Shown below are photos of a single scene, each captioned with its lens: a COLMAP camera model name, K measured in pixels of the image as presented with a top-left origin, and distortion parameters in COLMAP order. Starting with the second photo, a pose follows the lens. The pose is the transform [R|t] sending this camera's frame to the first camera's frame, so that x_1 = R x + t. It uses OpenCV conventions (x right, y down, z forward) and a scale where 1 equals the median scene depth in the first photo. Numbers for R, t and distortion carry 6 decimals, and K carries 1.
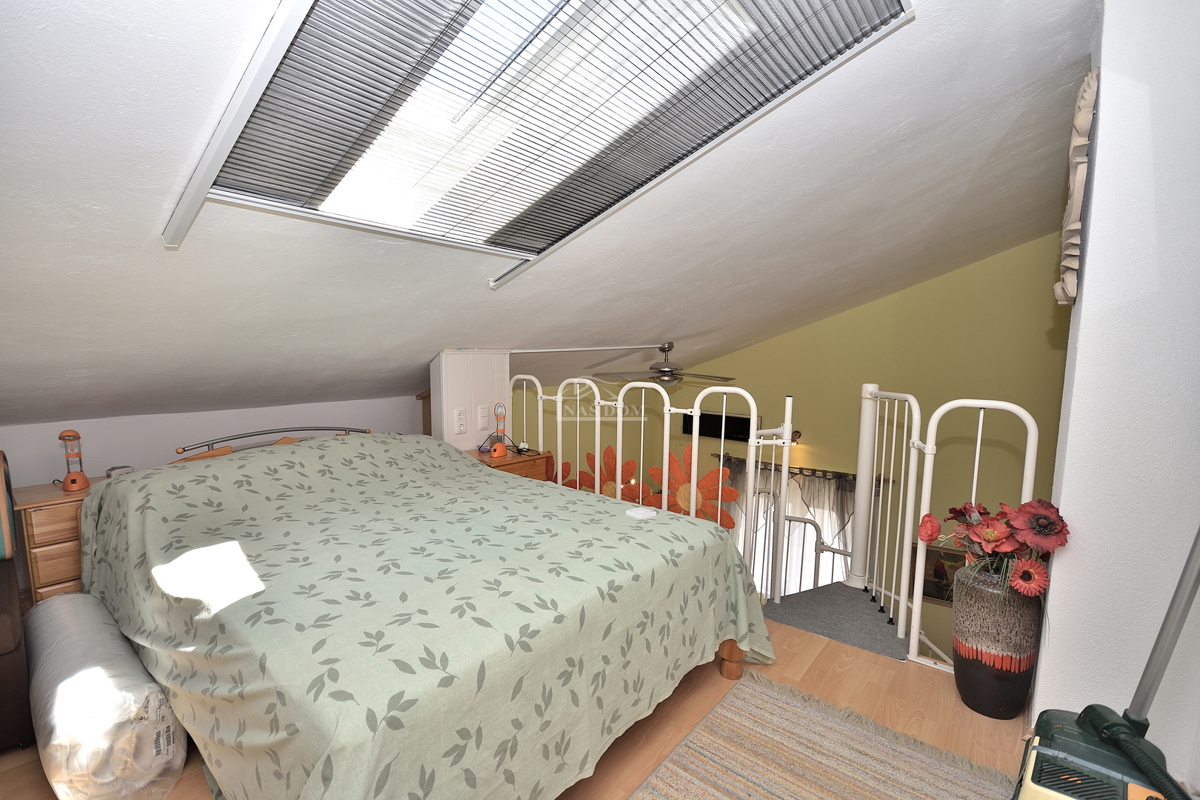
lens RADIAL K [[525.8, 0, 599.5], [0, 525.8, 408.7], [0, 0, 1]] dist [0.014107, -0.012048]
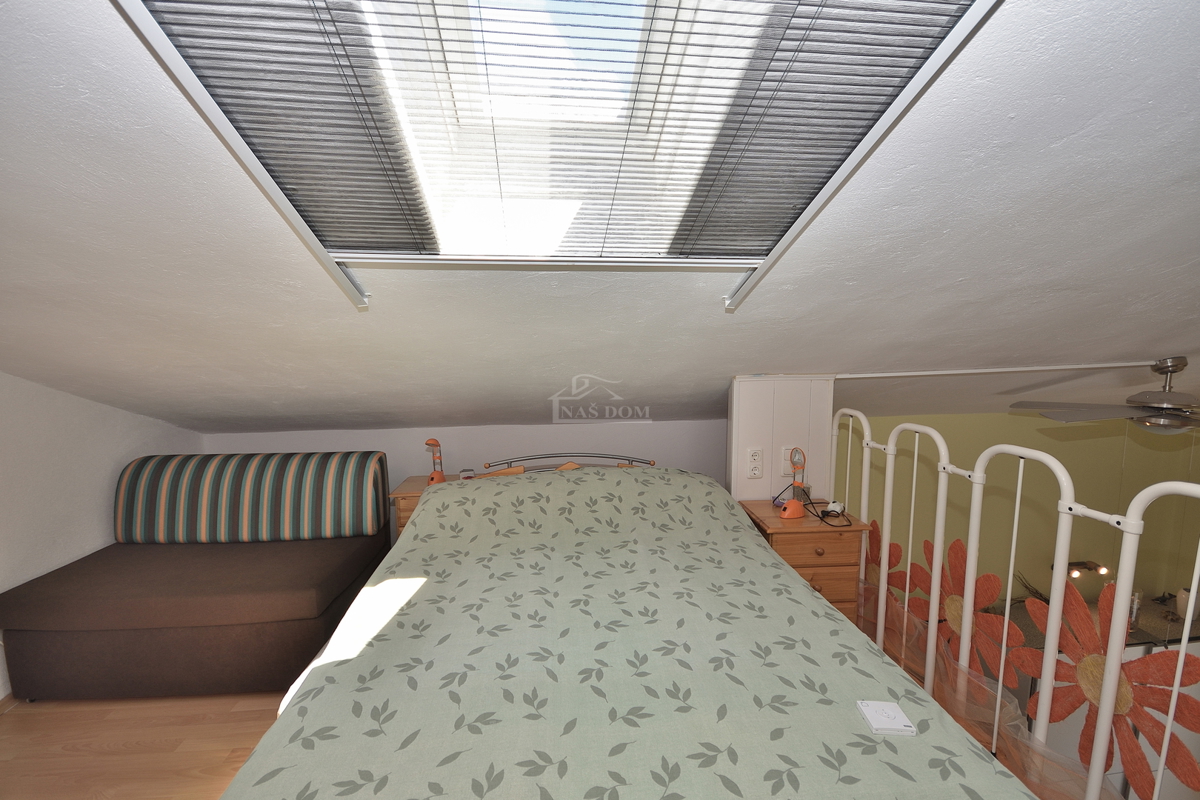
lens RADIAL K [[541.9, 0, 606.0], [0, 541.9, 411.9], [0, 0, 1]] dist [-0.000717, -0.000070]
pose [[0.718009, 0.073589, -0.692133, 0.166532], [-0.065787, 0.997119, 0.037770, -0.083220], [0.692918, 0.018414, 0.720781, 0.276760]]
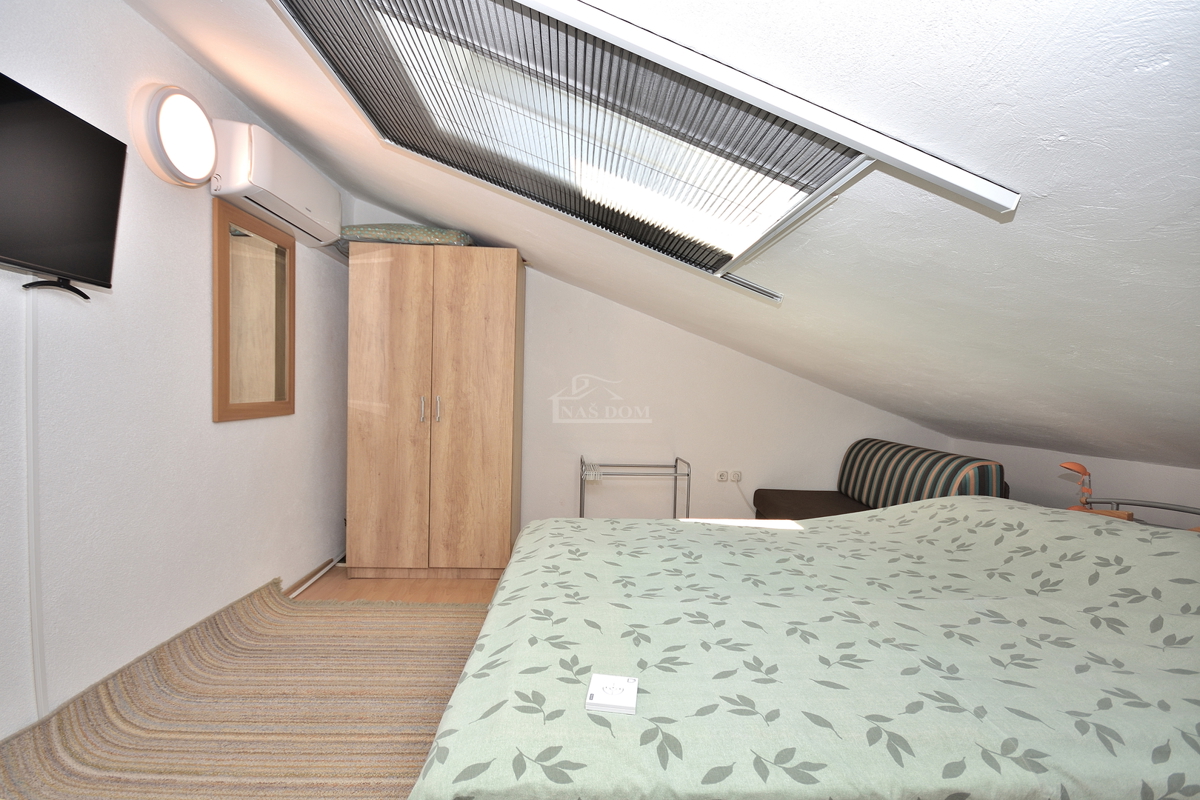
lens RADIAL K [[525.8, 0, 599.5], [0, 525.8, 408.7], [0, 0, 1]] dist [0.014107, -0.012048]
pose [[-0.746962, -0.000327, -0.664867, 0.275515], [-0.102161, 0.988181, 0.114289, -0.066978], [0.656971, 0.153293, -0.738167, 0.910168]]
